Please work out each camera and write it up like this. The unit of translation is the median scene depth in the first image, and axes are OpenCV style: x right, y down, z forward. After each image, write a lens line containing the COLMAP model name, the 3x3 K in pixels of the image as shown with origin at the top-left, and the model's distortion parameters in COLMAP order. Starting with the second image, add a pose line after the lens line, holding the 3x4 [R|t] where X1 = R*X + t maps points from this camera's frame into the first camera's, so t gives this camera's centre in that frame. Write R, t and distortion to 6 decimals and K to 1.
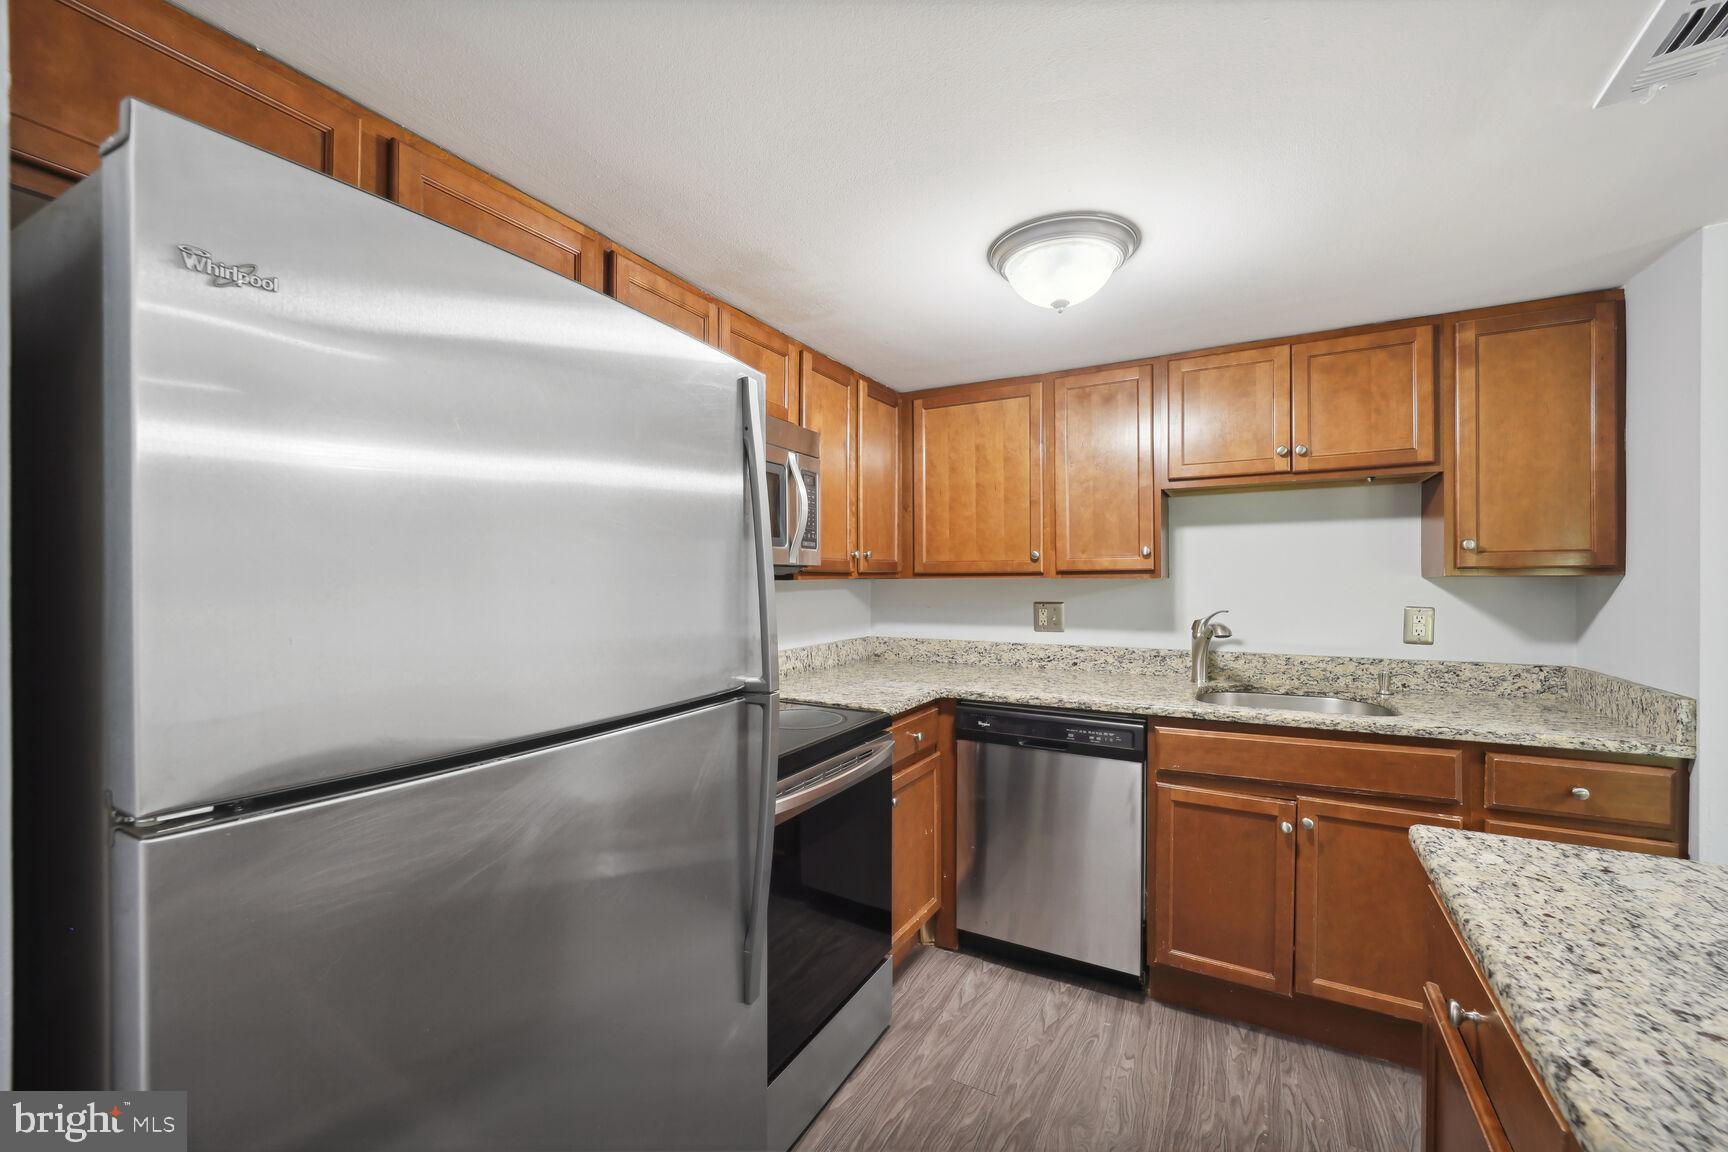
lens RADIAL K [[662.6, 0, 907.1], [0, 662.6, 570.1], [0, 0, 1]] dist [-0.004696, -0.001029]
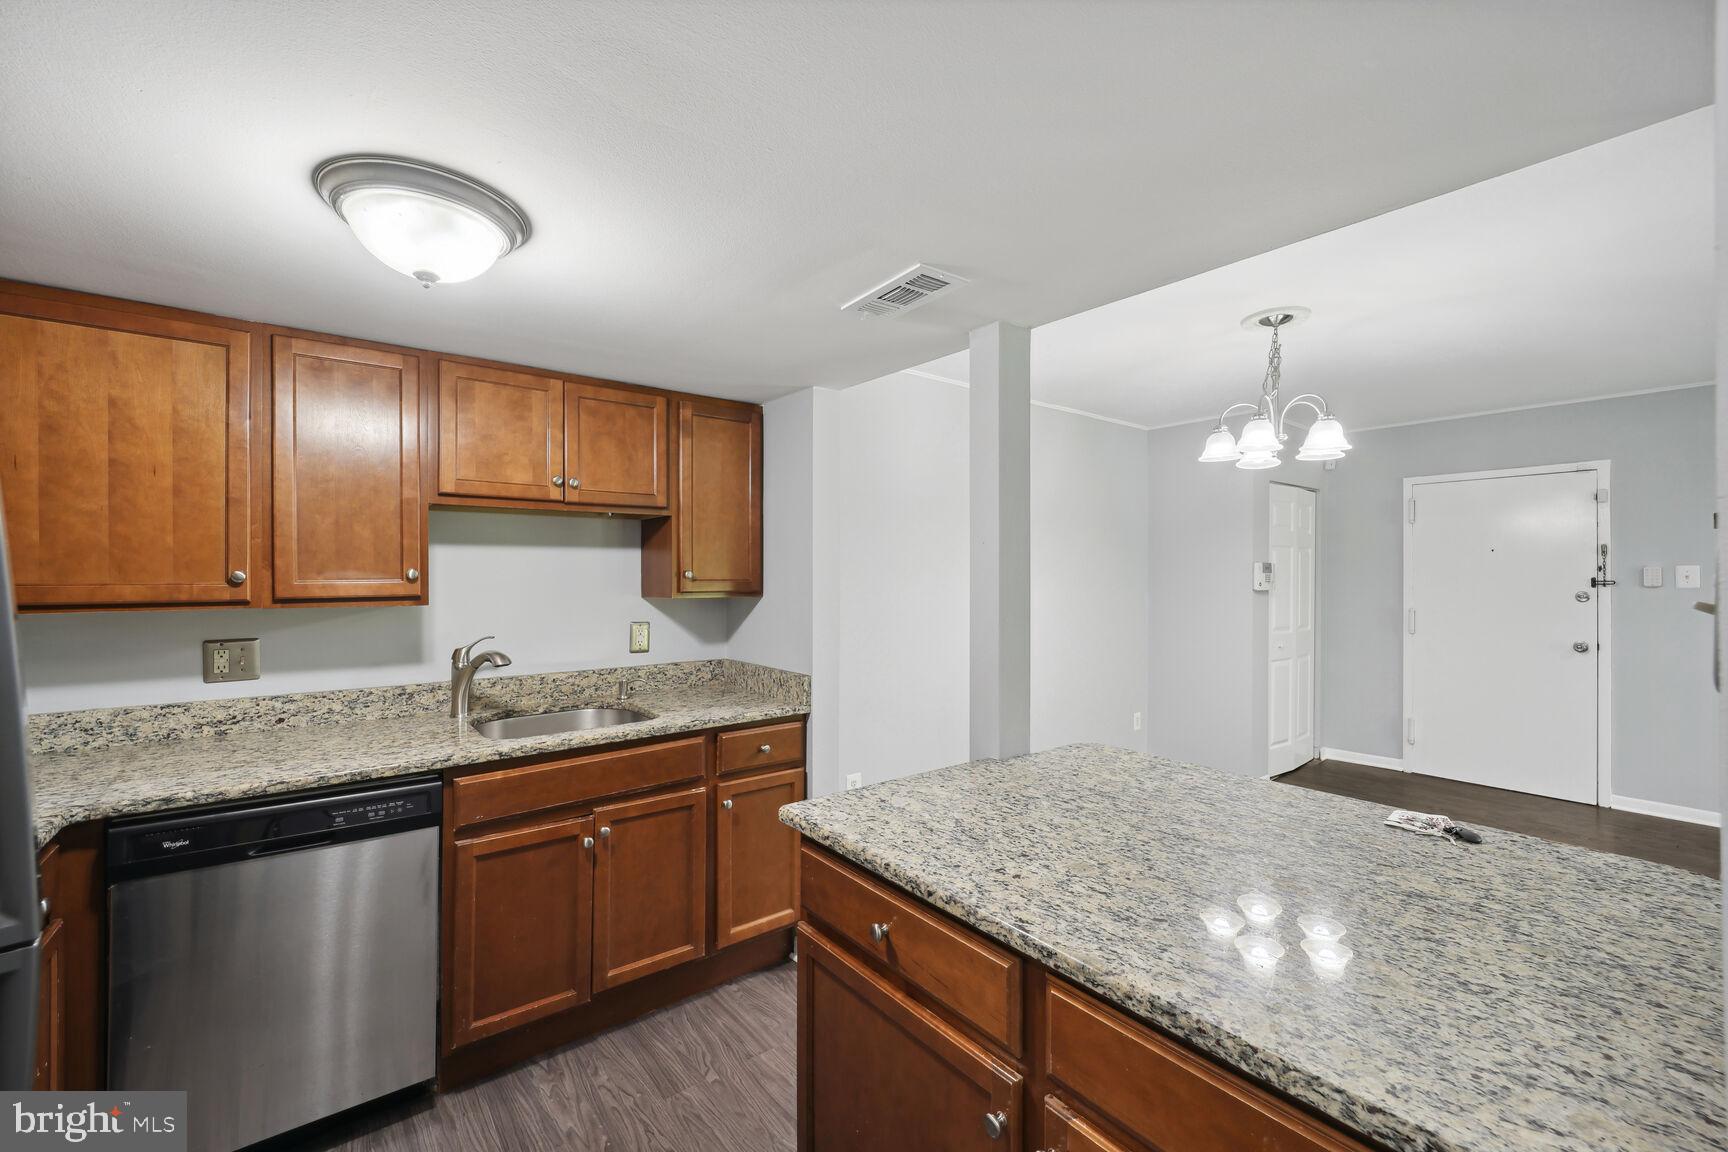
lens RADIAL K [[662.6, 0, 826.7], [0, 662.6, 570.8], [0, 0, 1]] dist [-0.004696, -0.001029]
pose [[0.459035, 0.013744, 0.888312, -0.171726], [-0.008022, 0.999904, -0.011324, -0.031753], [-0.888382, -0.001928, 0.459101, 0.152730]]
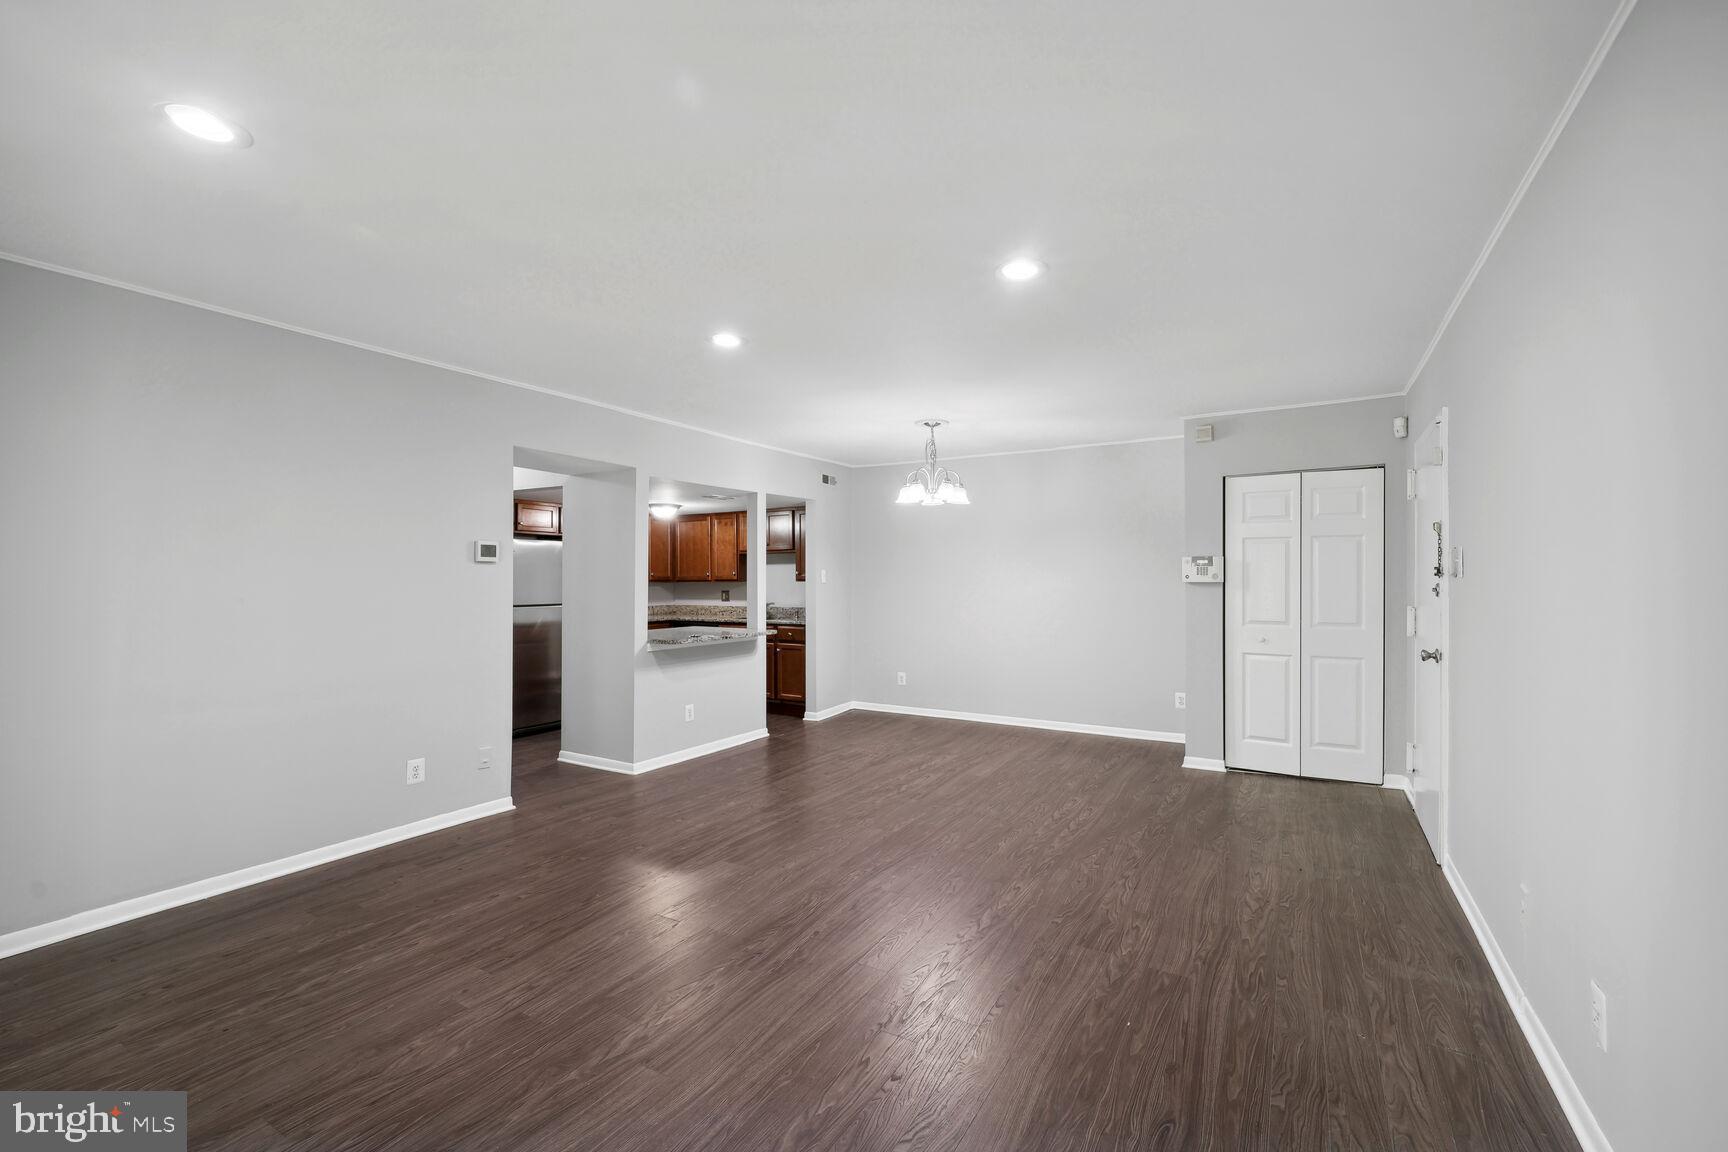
lens RADIAL K [[708.7, 0, 958.0], [0, 708.7, 567.5], [0, 0, 1]] dist [-0.009308, -0.001925]
pose [[0.999962, 0.002975, 0.008159, 1.621464], [-0.002870, 0.999913, -0.012846, -0.019881], [-0.008196, 0.012822, 0.999884, -2.740913]]
